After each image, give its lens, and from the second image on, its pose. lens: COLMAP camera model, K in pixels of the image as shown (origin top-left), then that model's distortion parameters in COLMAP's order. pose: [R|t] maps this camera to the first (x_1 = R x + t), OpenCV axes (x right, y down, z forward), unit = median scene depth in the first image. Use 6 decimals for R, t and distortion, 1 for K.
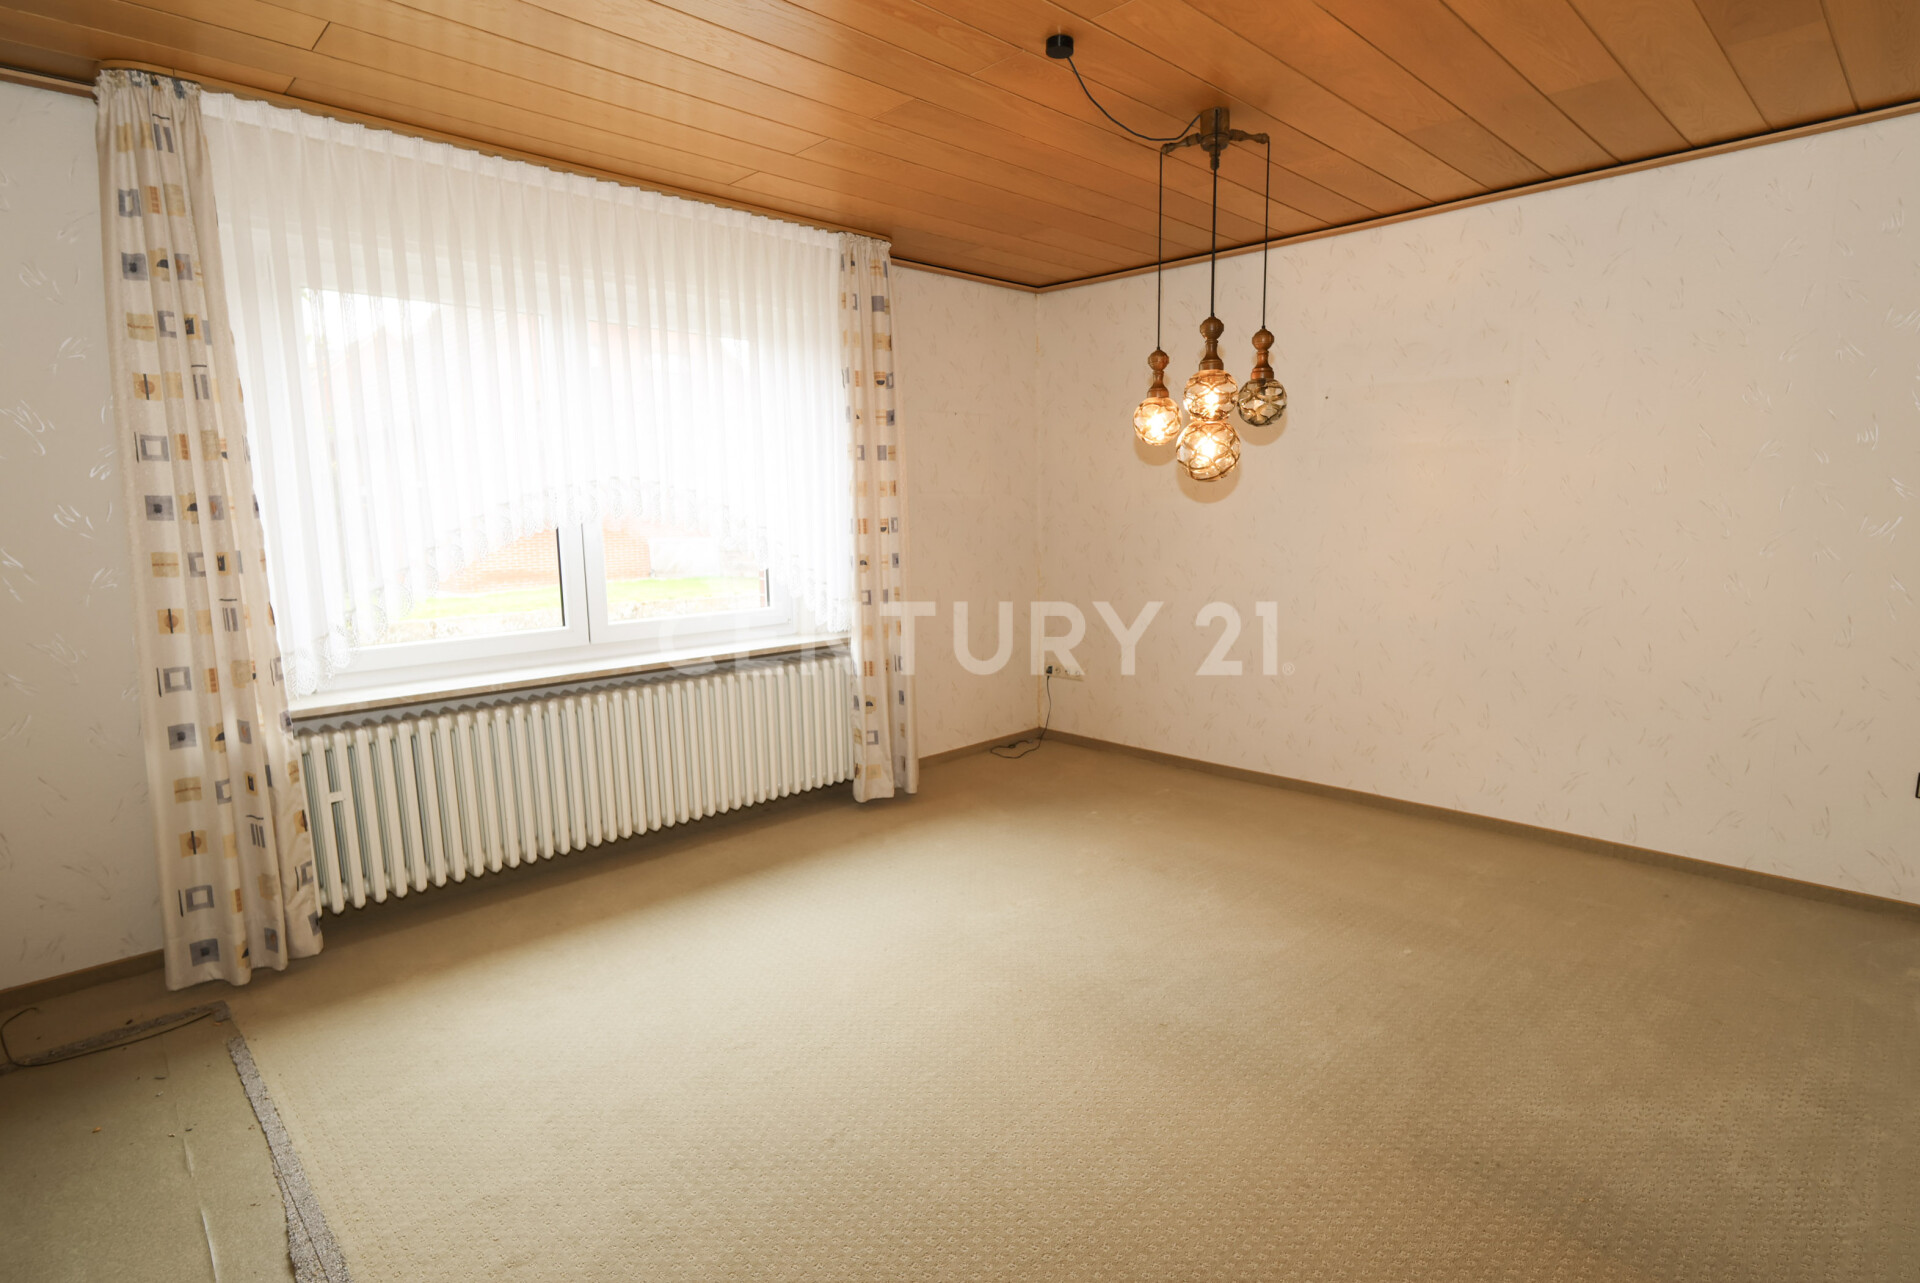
lens RADIAL K [[887.1, 0, 970.4], [0, 887.1, 639.5], [0, 0, 1]] dist [-0.007538, 0.001004]
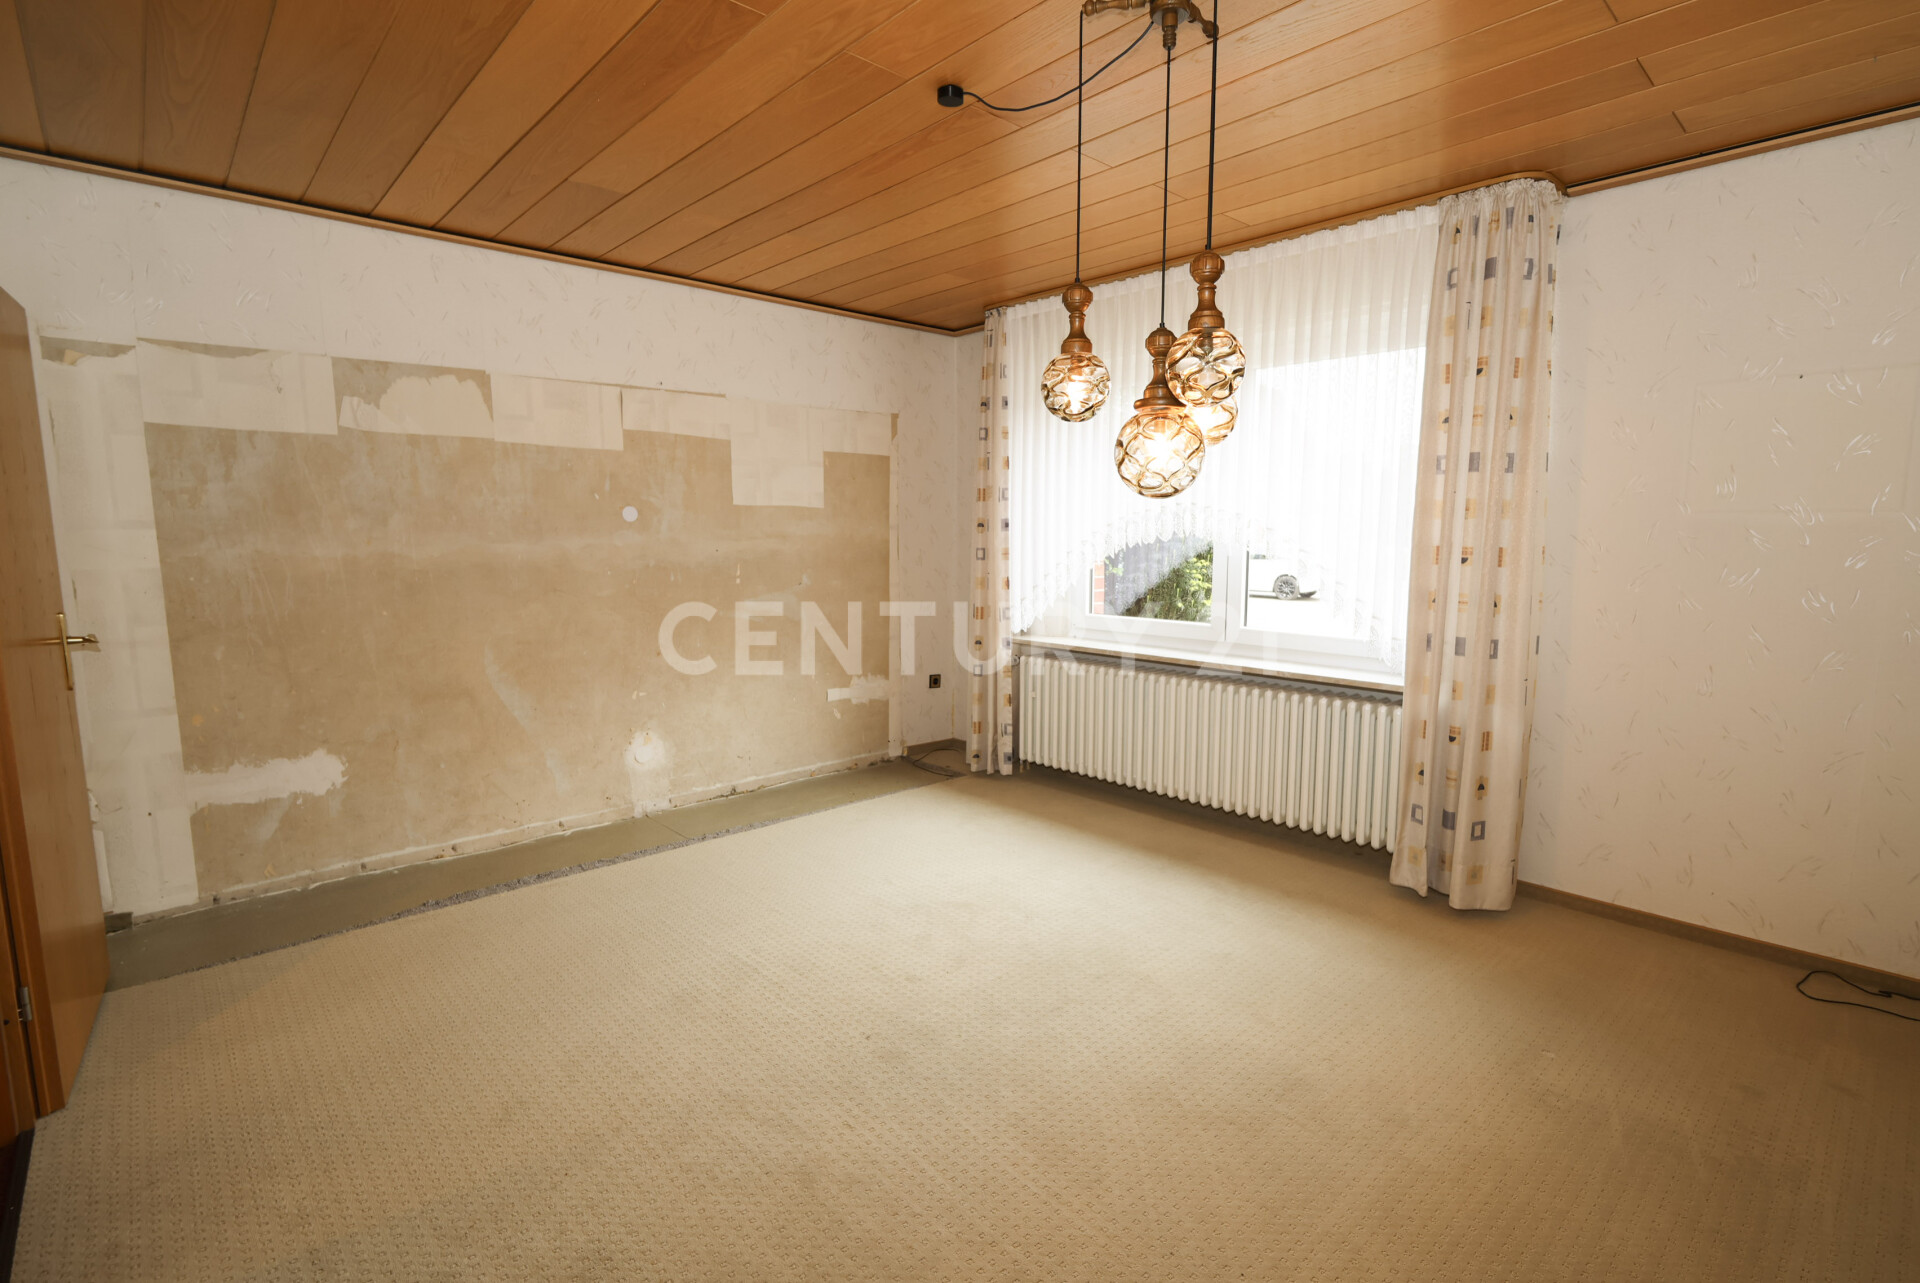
lens RADIAL K [[887.1, 0, 970.4], [0, 887.1, 639.5], [0, 0, 1]] dist [-0.007538, 0.001004]
pose [[0.029473, 0.143326, -0.989237, 0.908510], [-0.145823, 0.979695, 0.137599, -0.136468], [0.988872, 0.140198, 0.049775, 0.739454]]
